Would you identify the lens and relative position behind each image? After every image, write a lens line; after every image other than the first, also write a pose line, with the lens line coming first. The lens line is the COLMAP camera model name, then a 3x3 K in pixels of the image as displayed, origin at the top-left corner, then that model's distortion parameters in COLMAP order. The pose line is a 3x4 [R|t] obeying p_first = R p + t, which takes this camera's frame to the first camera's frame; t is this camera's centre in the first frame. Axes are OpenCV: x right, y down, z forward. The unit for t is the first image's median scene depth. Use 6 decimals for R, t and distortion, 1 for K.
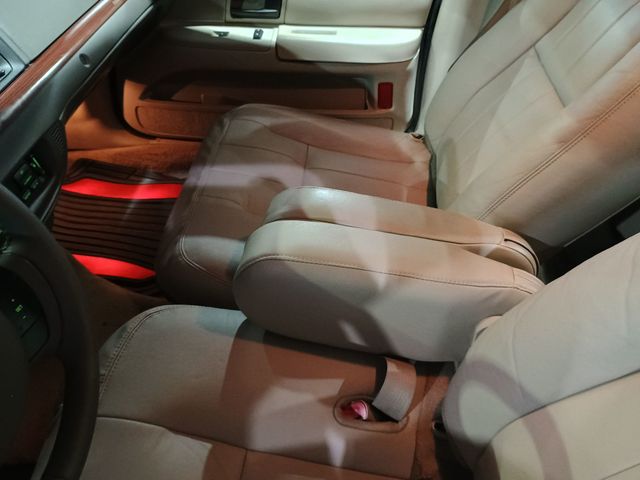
lens RADIAL K [[562.4, 0, 327.4], [0, 562.4, 239.2], [0, 0, 1]] dist [0.043184, 0.001811]
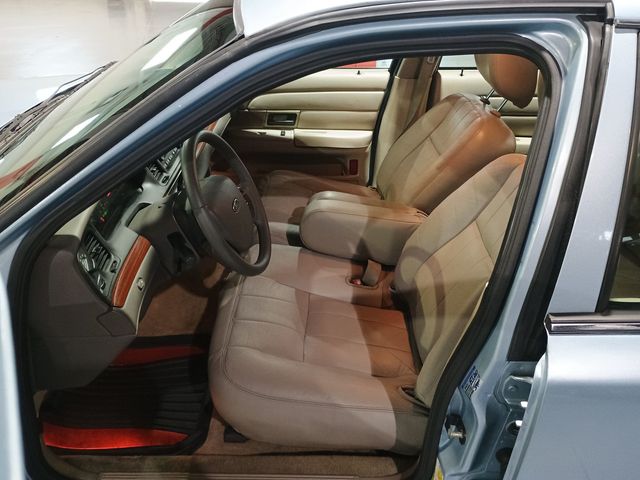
lens RADIAL K [[542.8, 0, 320.0], [0, 542.8, 240.0], [0, 0, 1]] dist [0.035623, -0.001968]
pose [[0.996865, -0.013186, 0.078010, -0.150474], [0.028879, 0.978625, -0.203617, 0.340265], [-0.073657, 0.205232, 0.975938, -0.656448]]
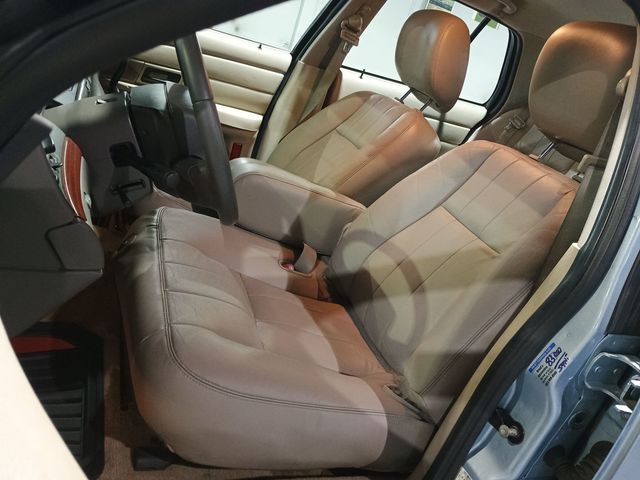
lens RADIAL K [[542.8, 0, 320.0], [0, 542.8, 240.0], [0, 0, 1]] dist [0.035623, -0.001968]
pose [[0.868468, 0.108602, 0.483704, -0.426415], [0.026502, 0.964143, -0.264055, 0.407824], [-0.495037, 0.242143, 0.834449, -0.319252]]
